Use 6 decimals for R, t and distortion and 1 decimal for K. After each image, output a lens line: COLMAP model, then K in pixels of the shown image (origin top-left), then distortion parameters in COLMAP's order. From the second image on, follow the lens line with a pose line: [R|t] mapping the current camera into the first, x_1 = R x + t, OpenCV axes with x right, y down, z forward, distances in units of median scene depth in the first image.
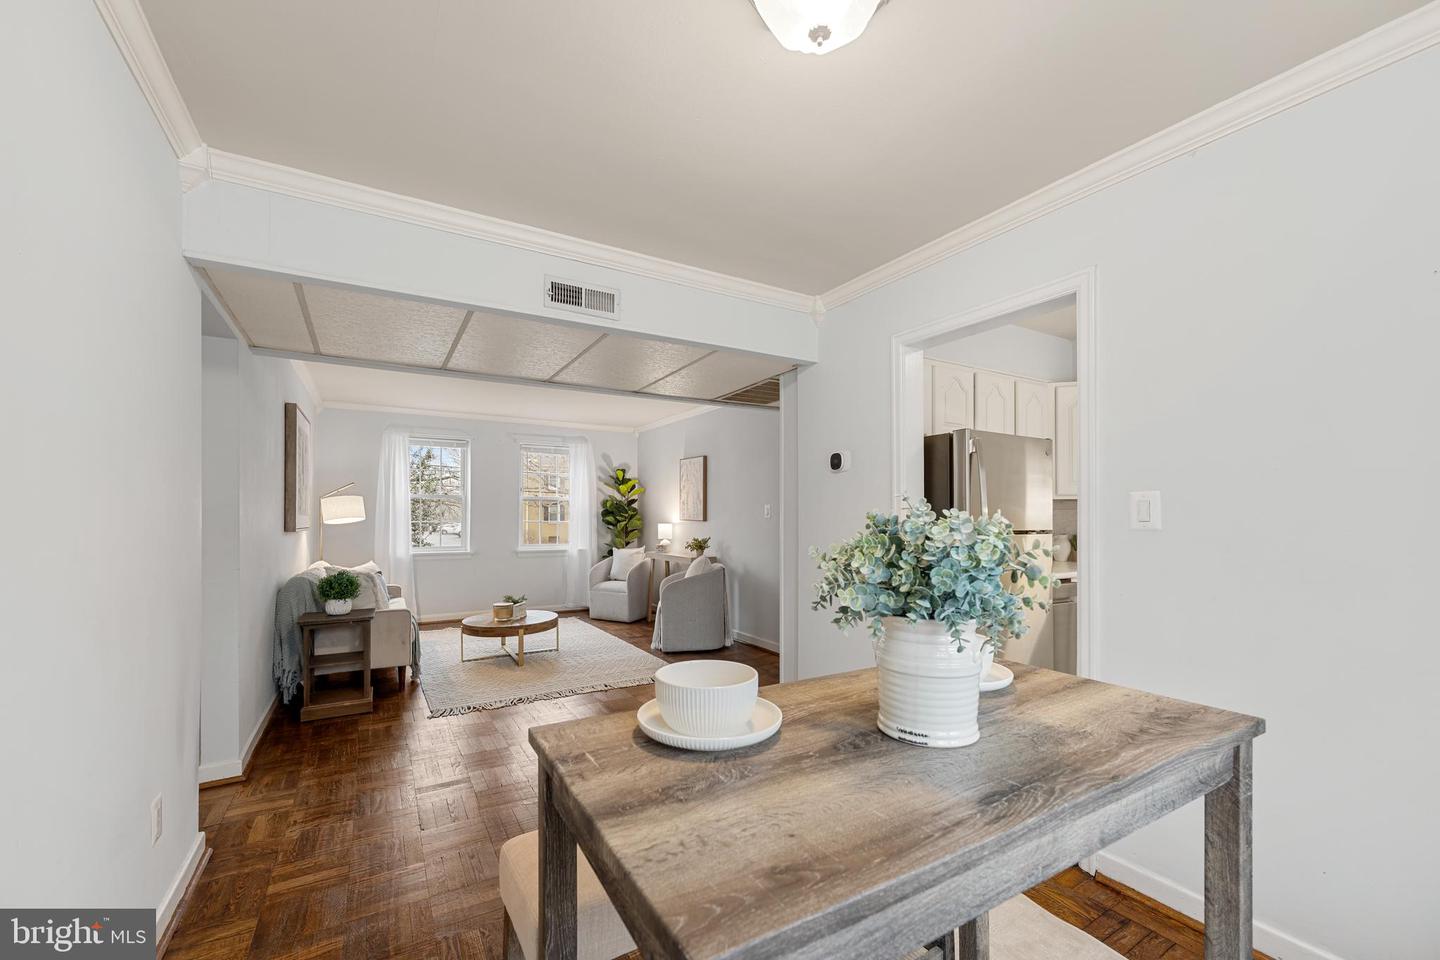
lens RADIAL K [[575.9, 0, 714.0], [0, 575.9, 513.0], [0, 0, 1]] dist [0.000099, 0.000000]
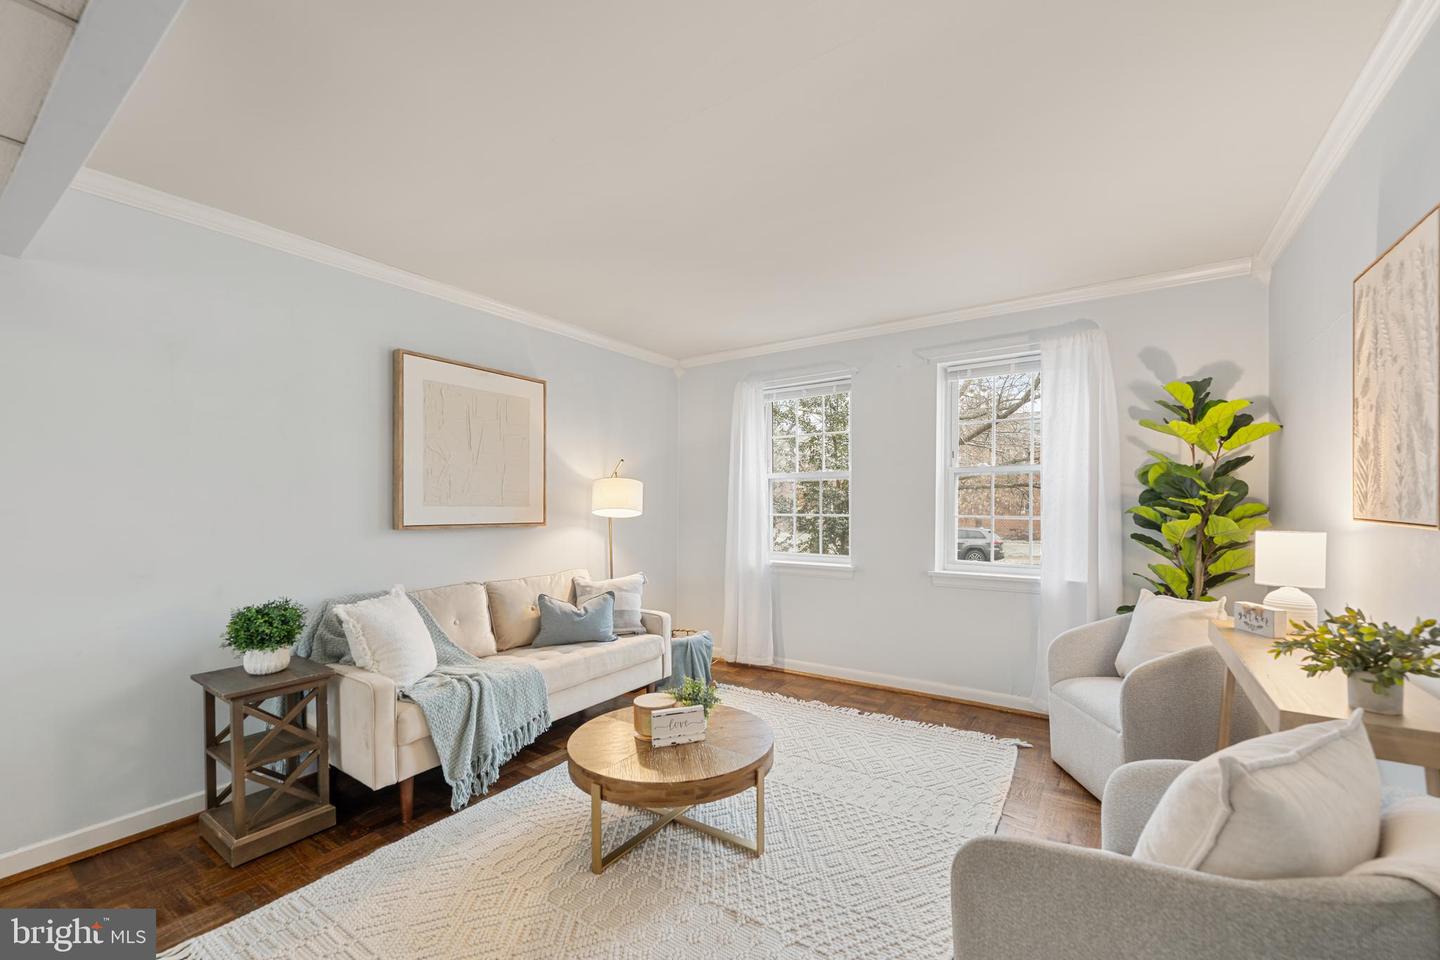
lens RADIAL K [[582.1, 0, 716.8], [0, 582.1, 508.2], [0, 0, 1]] dist [0.000056, 0.000297]
pose [[0.427328, 0.001171, -0.904096, 0.051930], [0.009025, 0.999944, 0.005561, 0.002952], [0.904052, -0.010536, 0.427294, 0.616344]]
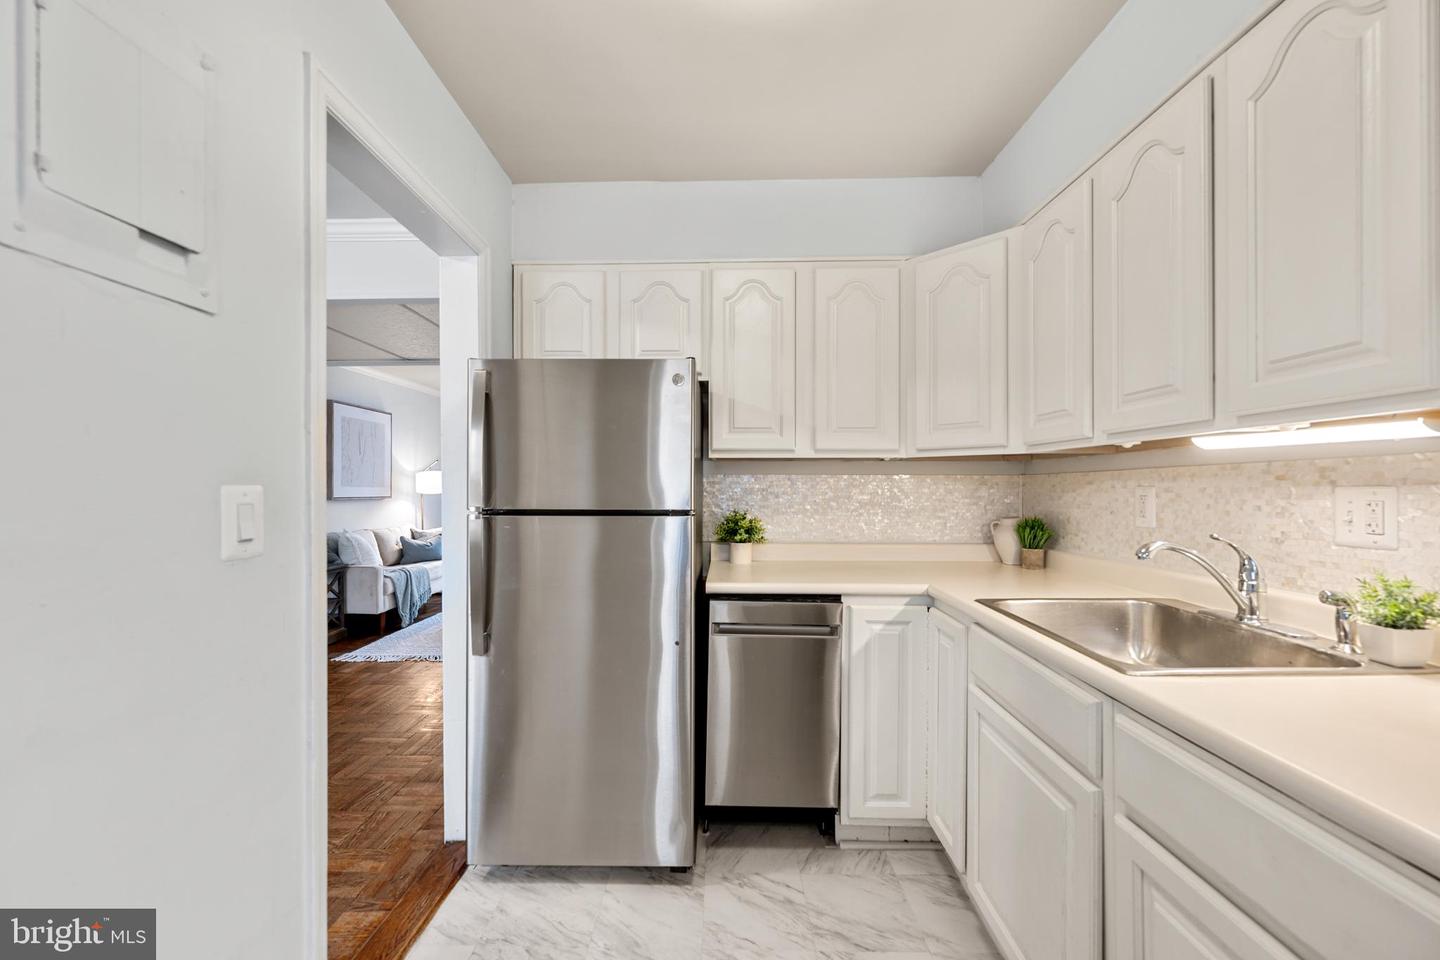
lens RADIAL K [[576.1, 0, 717.0], [0, 576.1, 486.2], [0, 0, 1]] dist [-0.001458, -0.000140]
pose [[0.847516, -0.005454, -0.530741, 0.399905], [0.008118, 0.999963, 0.002688, 0.003262], [0.530707, -0.006587, 0.847530, 0.217543]]
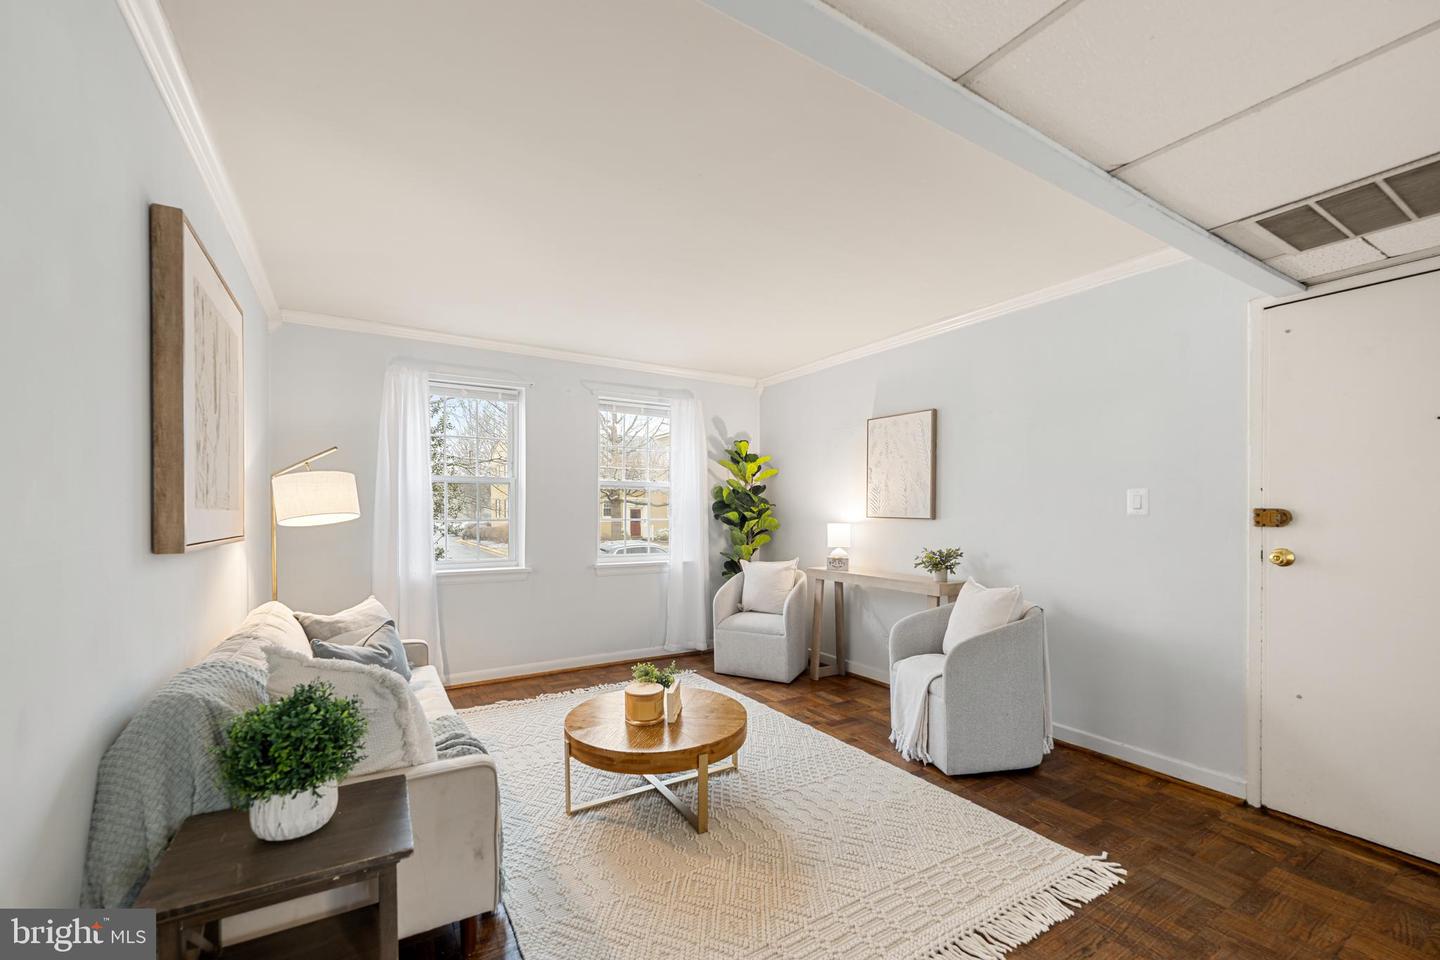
lens RADIAL K [[583.2, 0, 711.8], [0, 583.2, 516.2], [0, 0, 1]] dist [-0.000827, 0.000147]
pose [[0.999875, -0.000814, 0.015766, -0.228780], [0.000591, 0.999900, 0.014156, 0.001912], [-0.015776, -0.014145, 0.999775, 0.362350]]
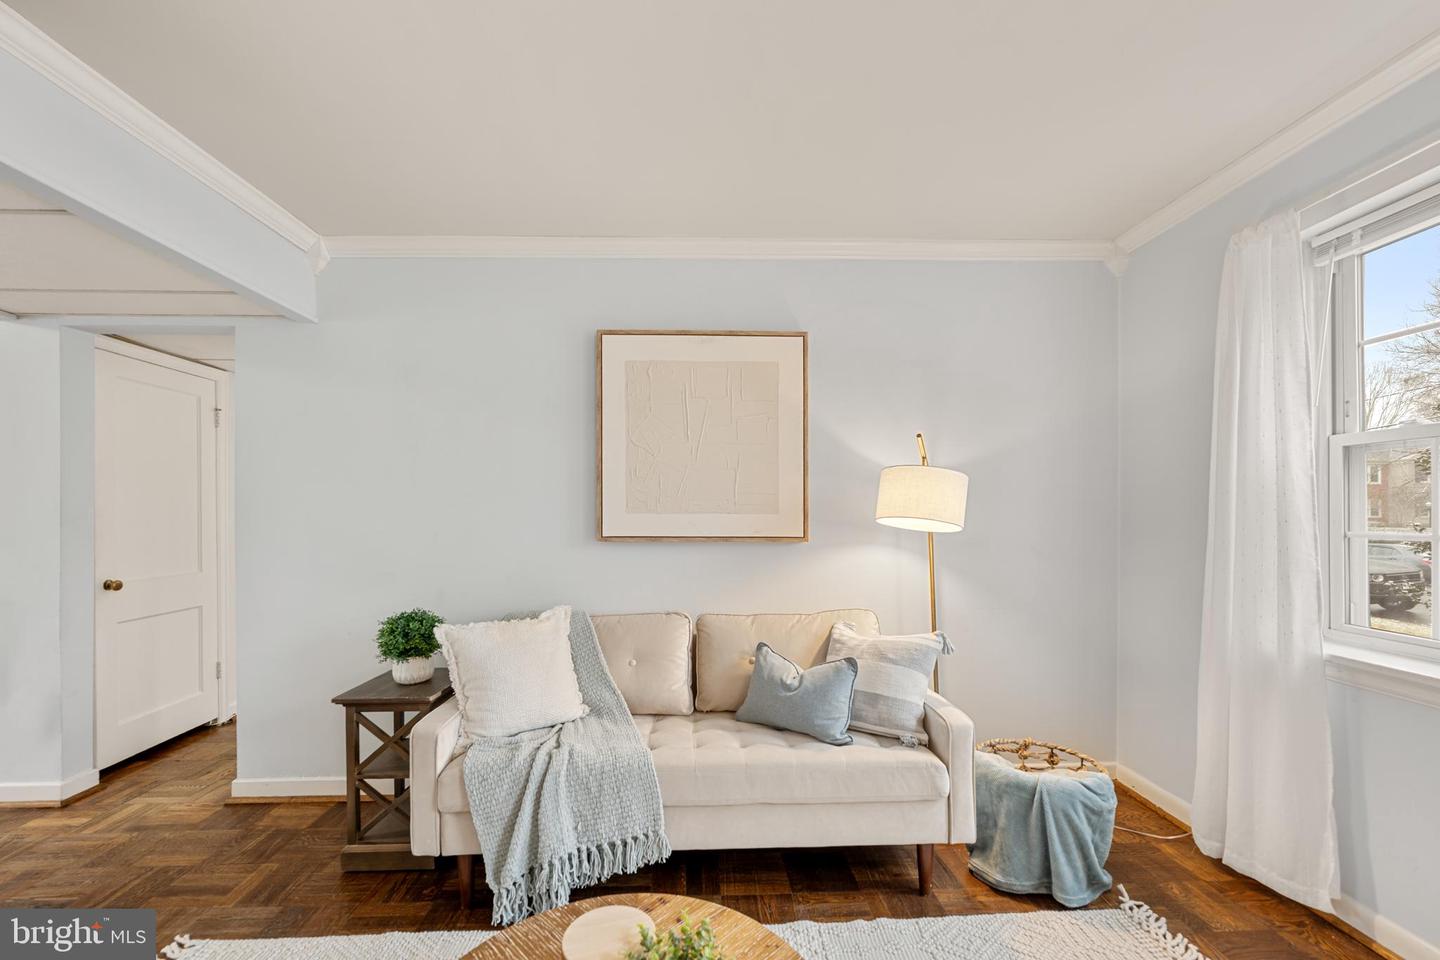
lens RADIAL K [[583.2, 0, 711.8], [0, 583.2, 516.2], [0, 0, 1]] dist [-0.000827, 0.000147]
pose [[-0.476428, 0.001786, -0.879212, -0.143121], [0.006070, 0.999981, -0.001258, 0.004311], [0.879193, -0.005936, -0.476429, 0.823368]]
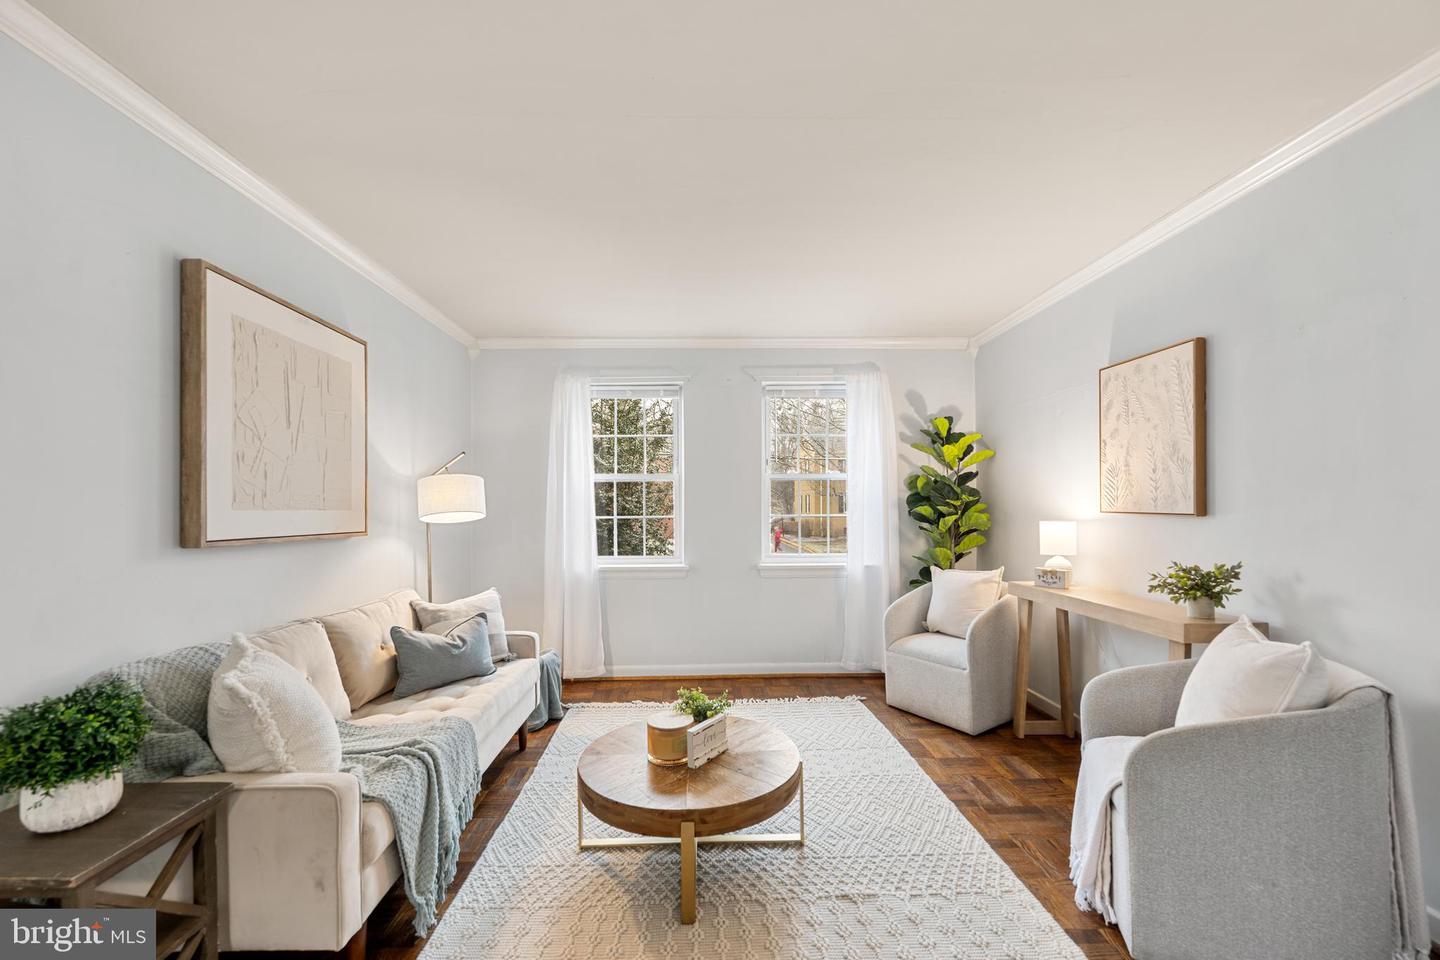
lens RADIAL K [[582.8, 0, 712.2], [0, 582.8, 505.9], [0, 0, 1]] dist [-0.000731, -0.000048]
pose [[0.873349, -0.010940, -0.486971, -0.096537], [0.013501, 0.999907, 0.001749, 0.002630], [0.486907, -0.008102, 0.873416, 0.471246]]
